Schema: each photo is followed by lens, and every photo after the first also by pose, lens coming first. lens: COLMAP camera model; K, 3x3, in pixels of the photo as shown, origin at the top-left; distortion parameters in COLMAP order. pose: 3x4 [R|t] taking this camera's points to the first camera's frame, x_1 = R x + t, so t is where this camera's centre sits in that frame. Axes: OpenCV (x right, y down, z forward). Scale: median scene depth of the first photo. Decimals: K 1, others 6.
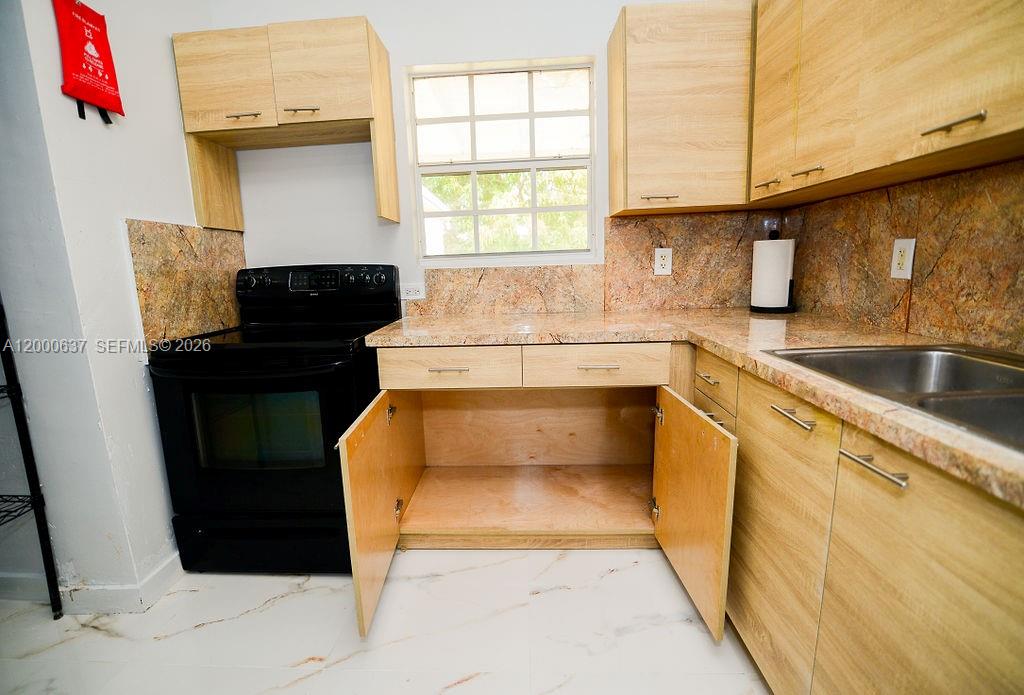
lens RADIAL K [[472.5, 0, 499.6], [0, 472.5, 348.4], [0, 0, 1]] dist [-0.018113, 0.000758]
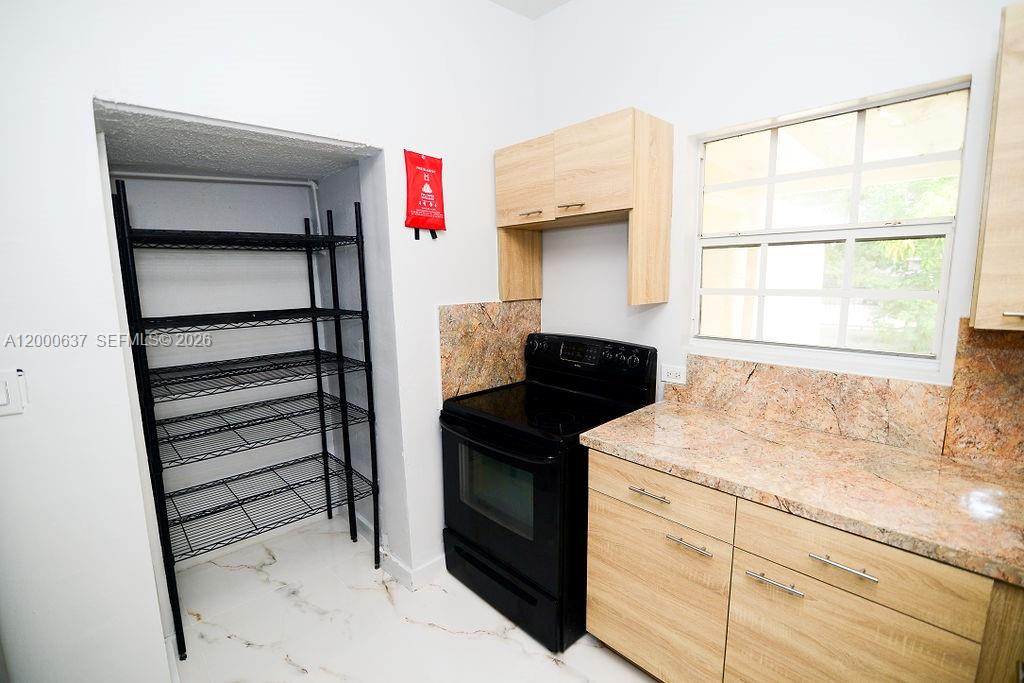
lens RADIAL K [[464.0, 0, 514.8], [0, 464.0, 344.0], [0, 0, 1]] dist [-0.018753, -0.000064]
pose [[0.726290, 0.128437, -0.675283, 0.237135], [-0.128465, 0.990442, 0.050211, -0.224347], [0.675277, 0.050283, 0.735848, 0.140178]]
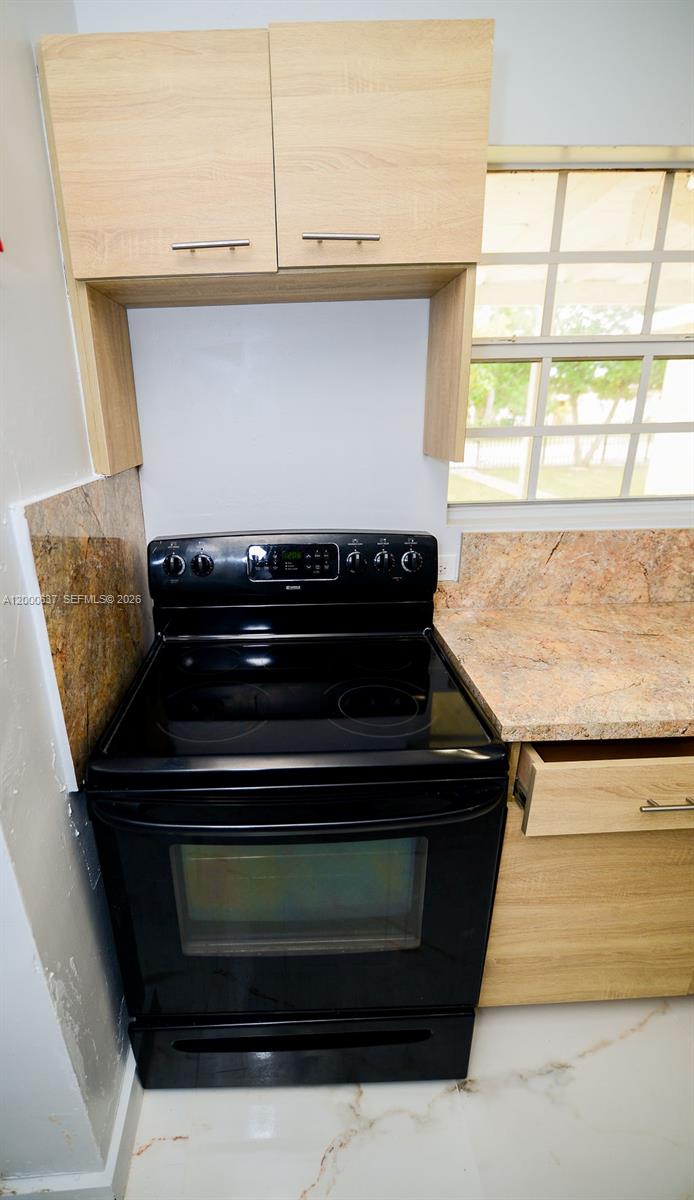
lens RADIAL K [[544.1, 0, 295.0], [0, 544.1, 604.1], [0, 0, 1]] dist [-0.020372, 0.000780]
pose [[0.997384, -0.014084, 0.070895, -0.496048], [0.002045, 0.985938, 0.167100, -0.231314], [-0.072251, -0.166518, 0.983388, 0.398942]]
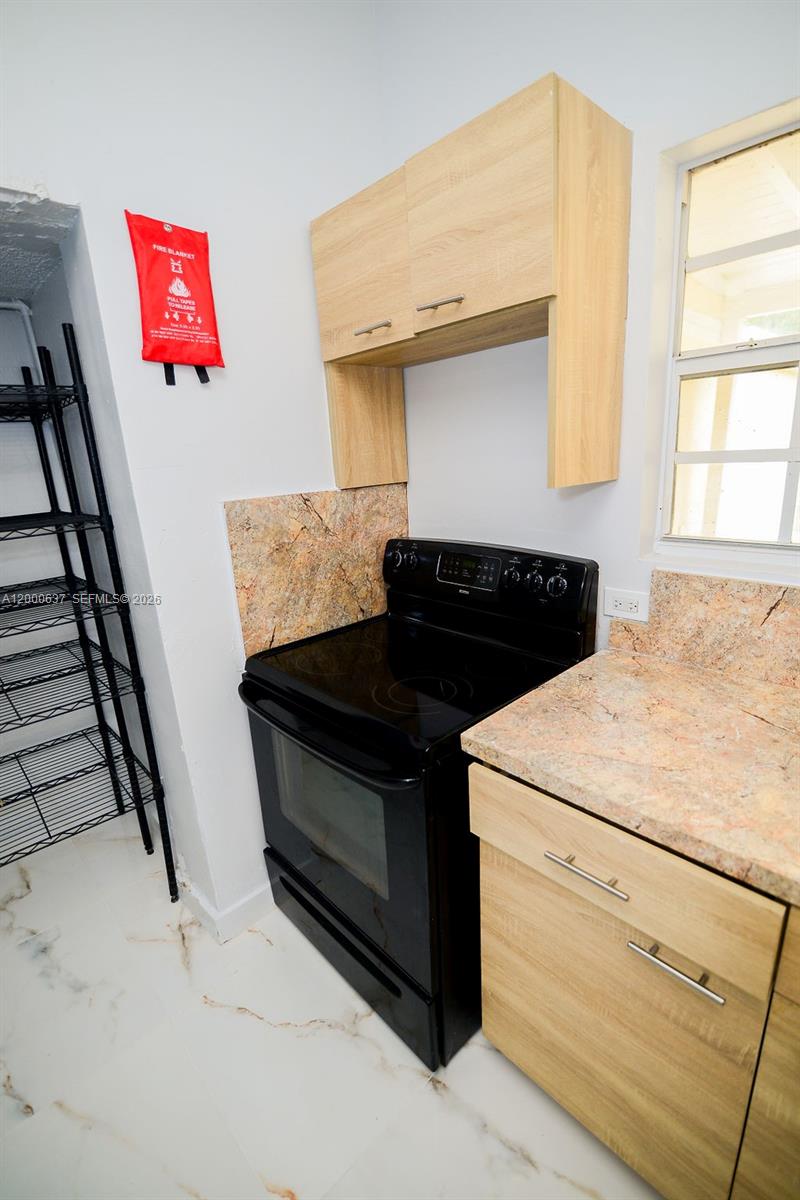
lens RADIAL K [[543.7, 0, 403.0], [0, 543.7, 603.9], [0, 0, 1]] dist [-0.018753, -0.000064]
pose [[0.722387, 0.182519, -0.666966, 0.057114], [-0.089319, 0.981085, 0.171739, -0.248874], [0.685696, -0.064489, 0.725026, 0.446630]]
